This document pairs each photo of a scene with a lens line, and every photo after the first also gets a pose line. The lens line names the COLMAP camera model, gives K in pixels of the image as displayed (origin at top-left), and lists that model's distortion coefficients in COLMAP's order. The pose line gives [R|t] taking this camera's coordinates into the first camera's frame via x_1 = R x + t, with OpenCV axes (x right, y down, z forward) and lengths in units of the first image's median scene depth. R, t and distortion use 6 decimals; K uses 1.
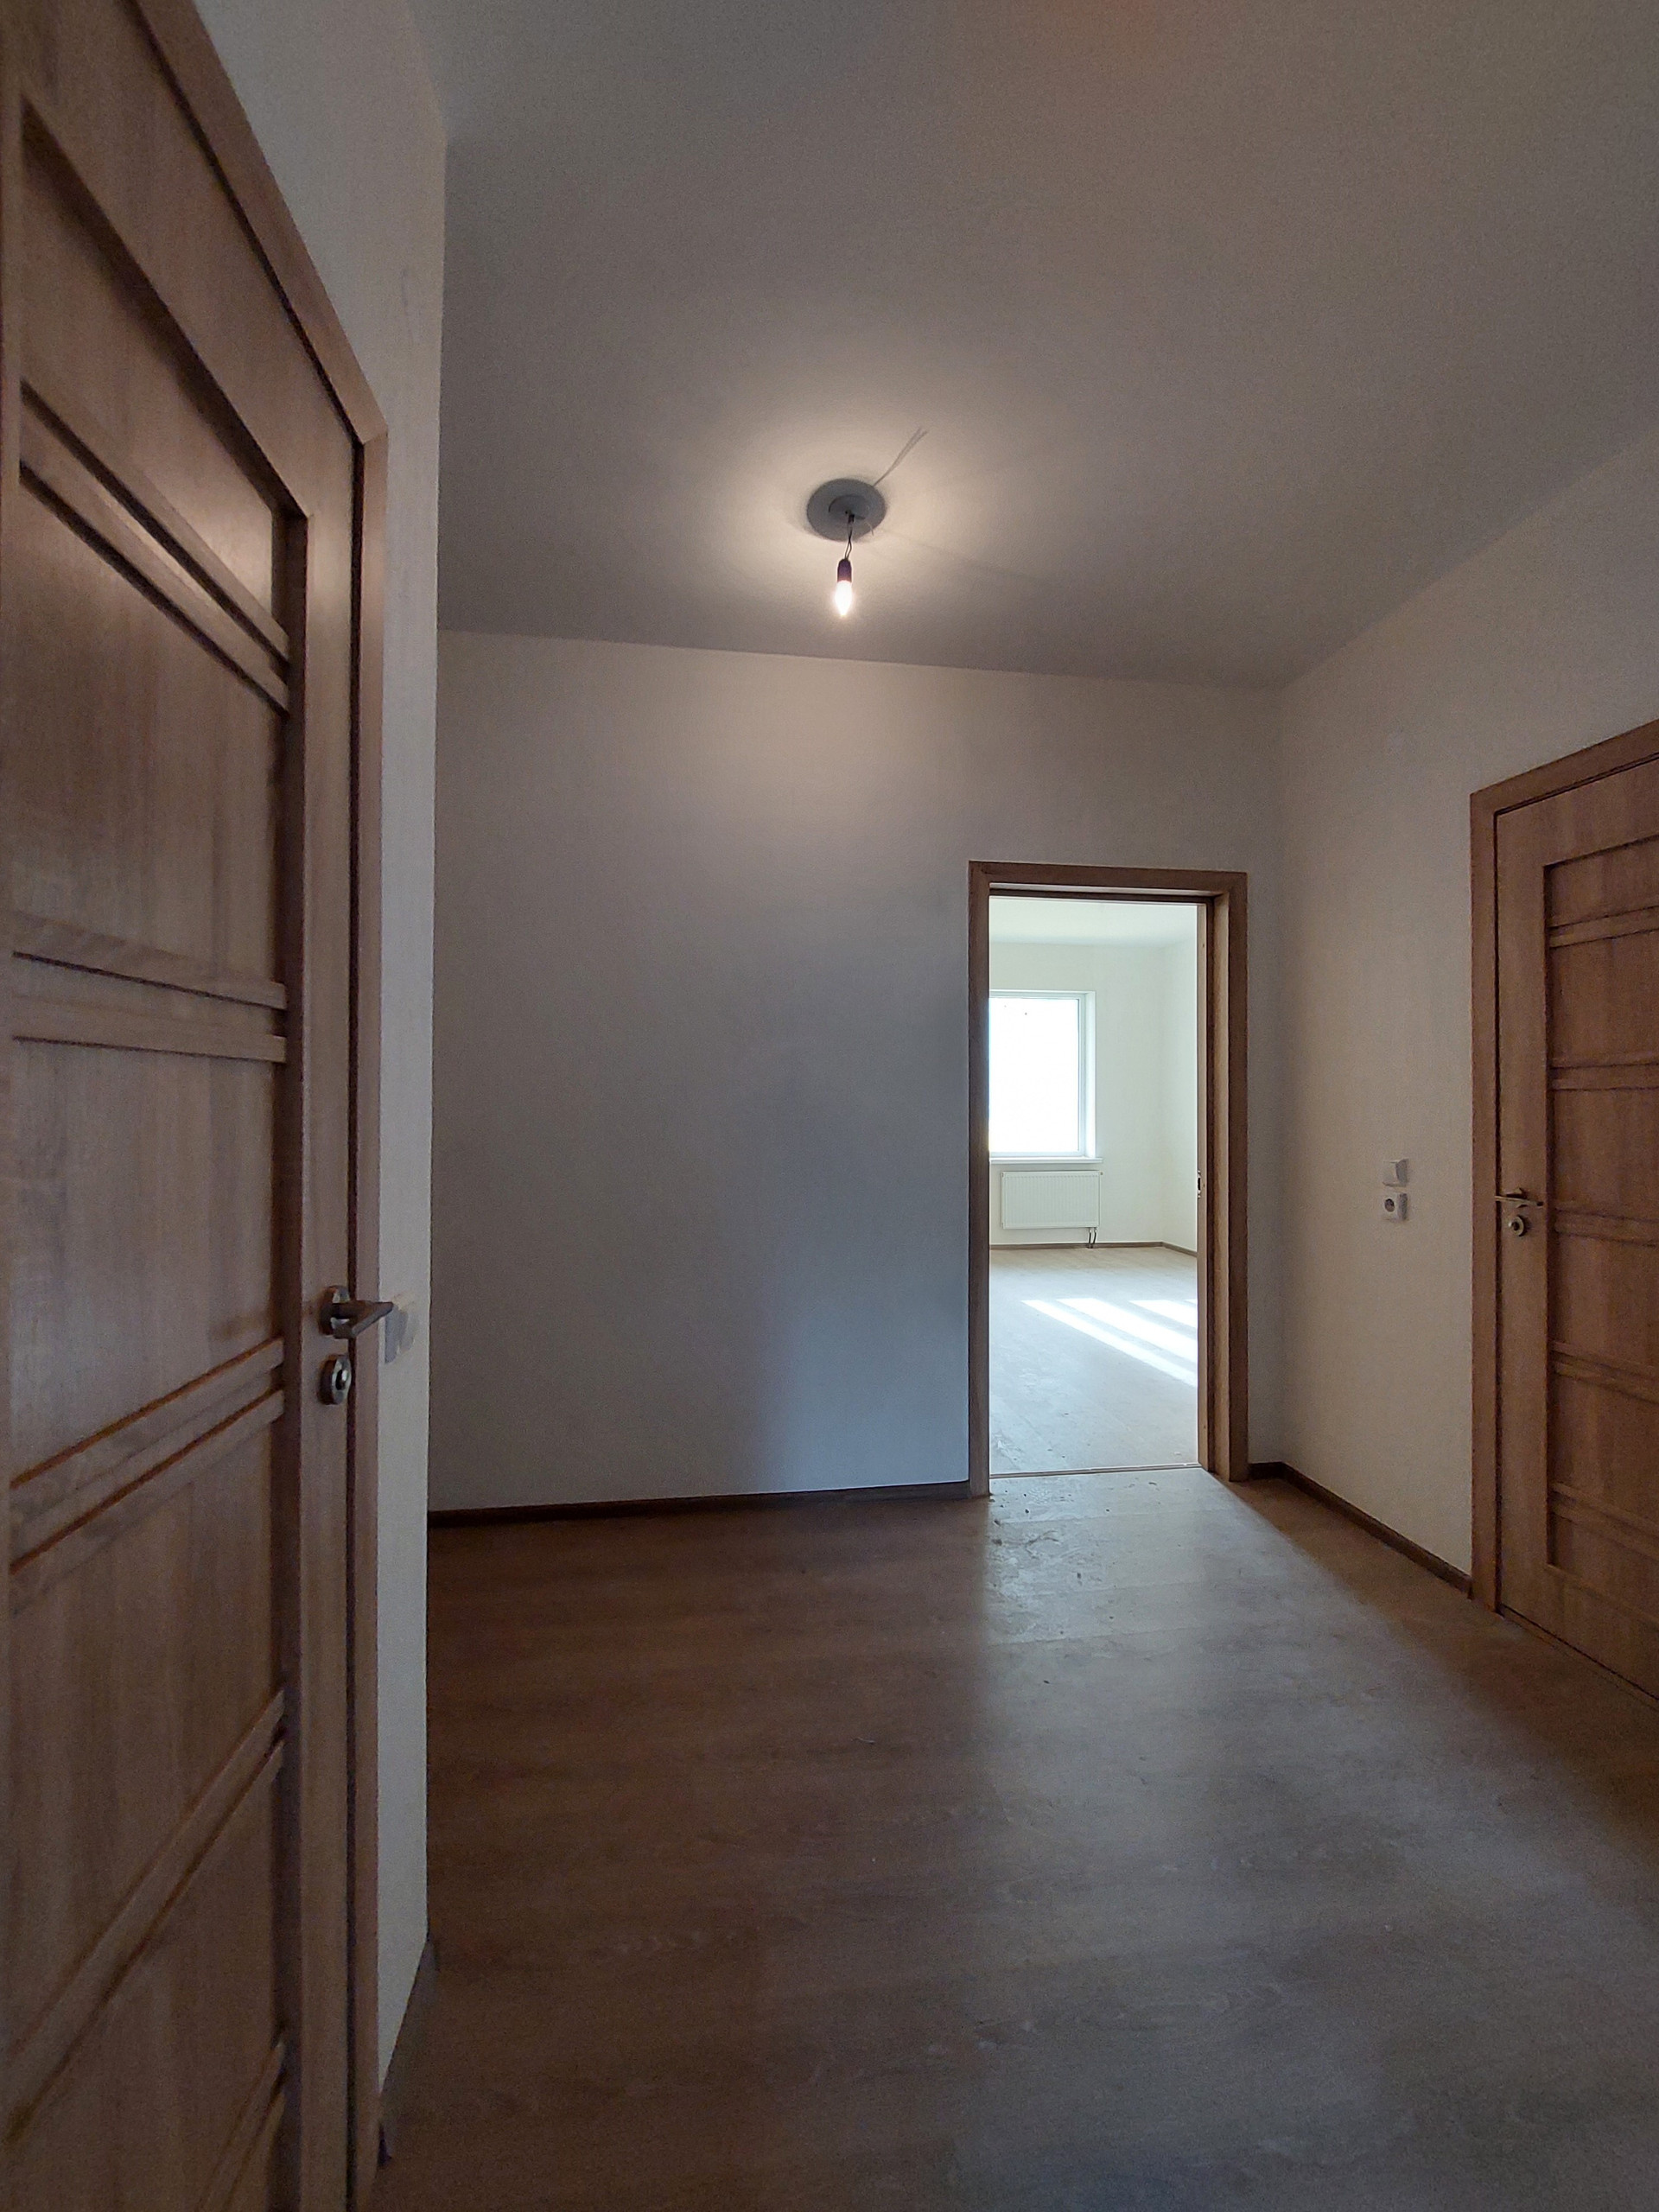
lens RADIAL K [[896.2, 0, 830.6], [0, 896.2, 1107.3], [0, 0, 1]] dist [-0.003766, -0.000551]
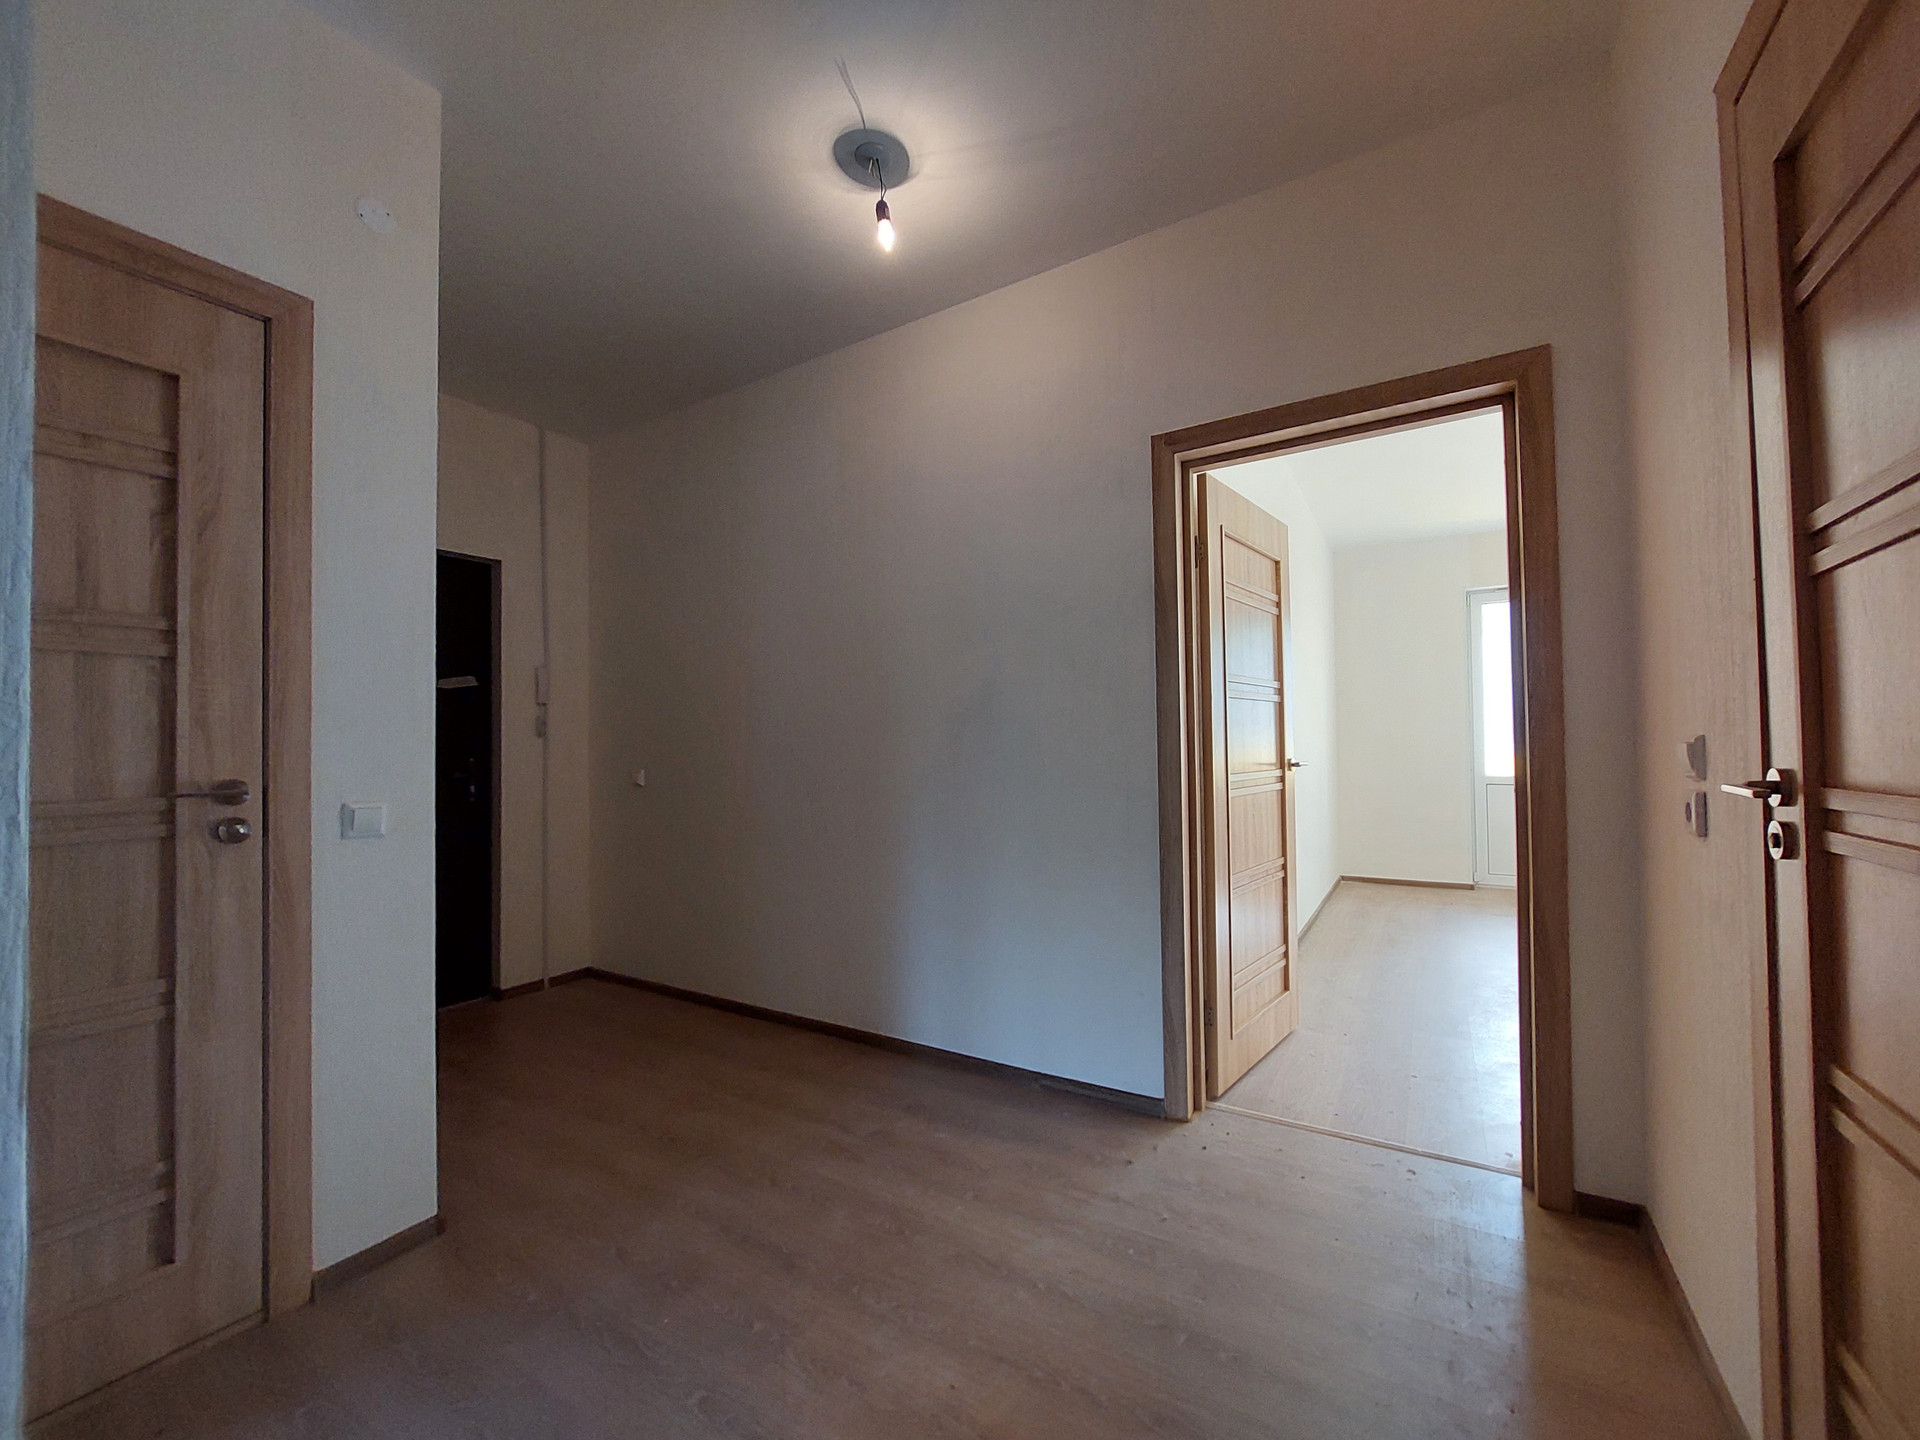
lens RADIAL K [[777.9, 0, 963.1], [0, 777.9, 729.7], [0, 0, 1]] dist [-0.003766, -0.000551]
pose [[0.773154, -0.028531, -0.633576, 0.523875], [0.002361, 0.999110, -0.042110, 0.072587], [0.634214, 0.031061, 0.772533, 0.246681]]
